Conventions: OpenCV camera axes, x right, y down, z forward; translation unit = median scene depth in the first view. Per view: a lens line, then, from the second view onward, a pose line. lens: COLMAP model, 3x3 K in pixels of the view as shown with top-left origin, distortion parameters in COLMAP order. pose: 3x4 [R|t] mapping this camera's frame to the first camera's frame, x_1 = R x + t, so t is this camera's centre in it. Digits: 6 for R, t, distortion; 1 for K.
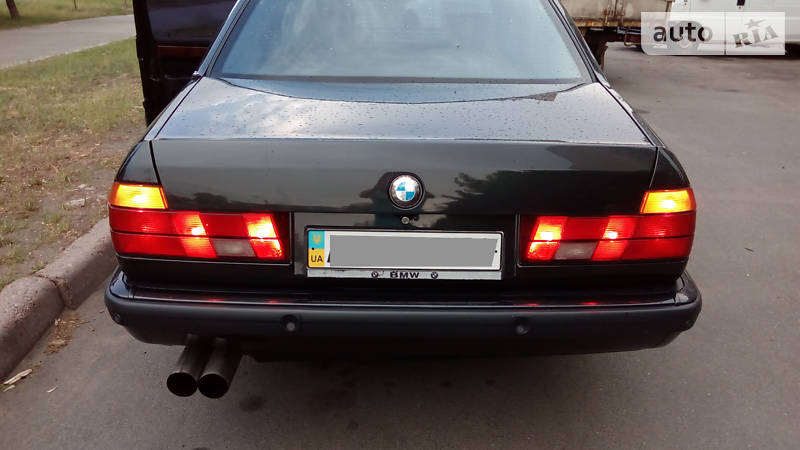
lens RADIAL K [[648.4, 0, 400.0], [0, 648.4, 225.0], [0, 0, 1]] dist [0.087249, -0.122915]
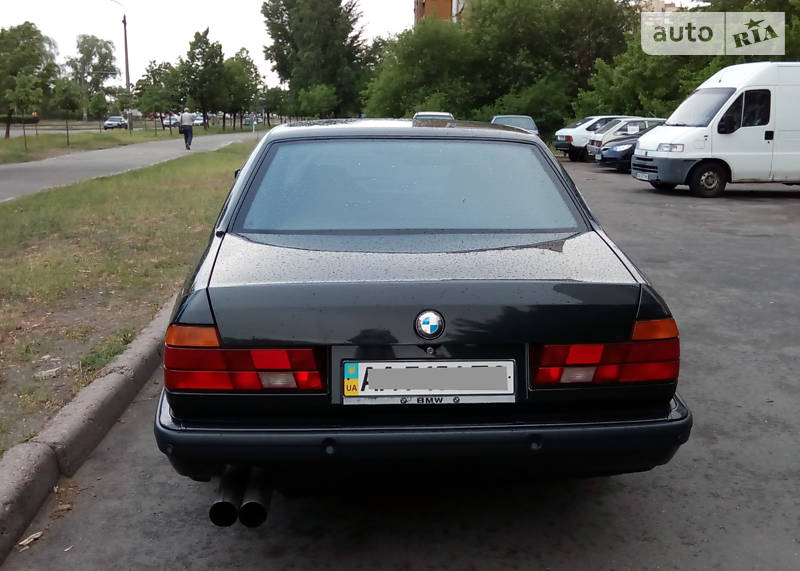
lens RADIAL K [[865.9, 0, 400.0], [0, 865.9, 285.5], [0, 0, 1]] dist [-0.000949, 0.014706]
pose [[0.999252, -0.026533, 0.028149, -0.081060], [0.030586, 0.987440, -0.155003, 0.110274], [-0.023683, 0.155748, 0.987513, -0.510744]]
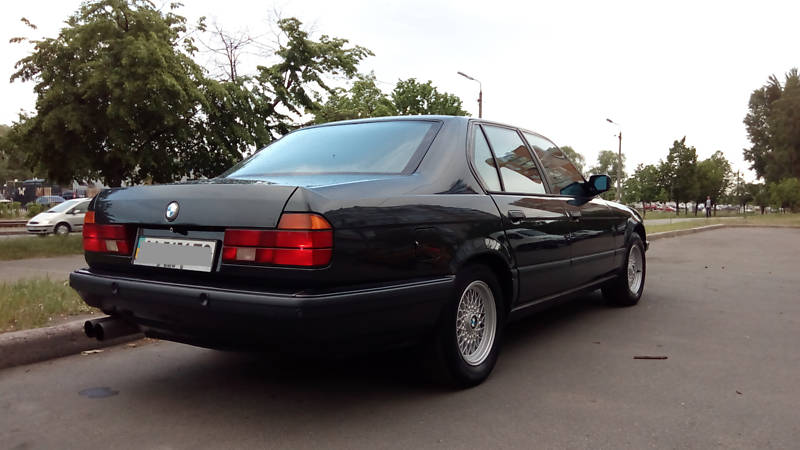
lens RADIAL K [[648.4, 0, 400.0], [0, 648.4, 225.0], [0, 0, 1]] dist [0.087249, -0.122915]
pose [[0.801116, -0.009119, -0.598440, 1.409160], [-0.190202, 0.944171, -0.269005, 0.303789], [0.567482, 0.329329, 0.754656, 0.074795]]
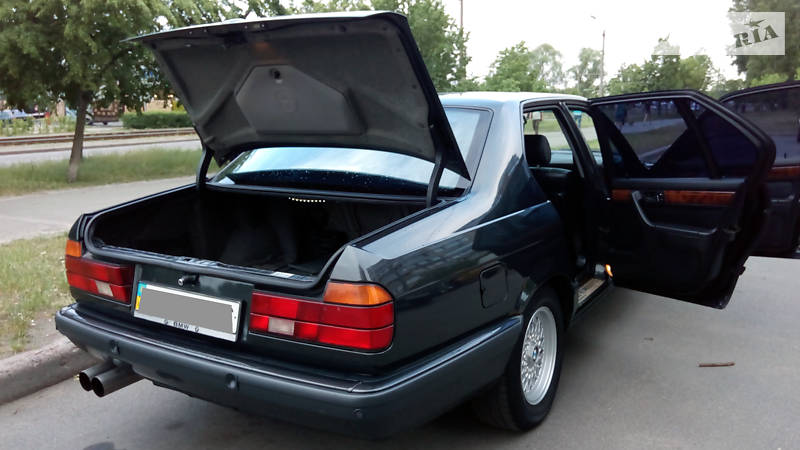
lens RADIAL K [[648.4, 0, 400.0], [0, 648.4, 225.0], [0, 0, 1]] dist [0.087249, -0.122915]
pose [[0.823440, 0.058799, -0.564348, 1.082609], [-0.158312, 0.978926, -0.129000, -0.020594], [0.544870, 0.195567, 0.815396, 0.131332]]
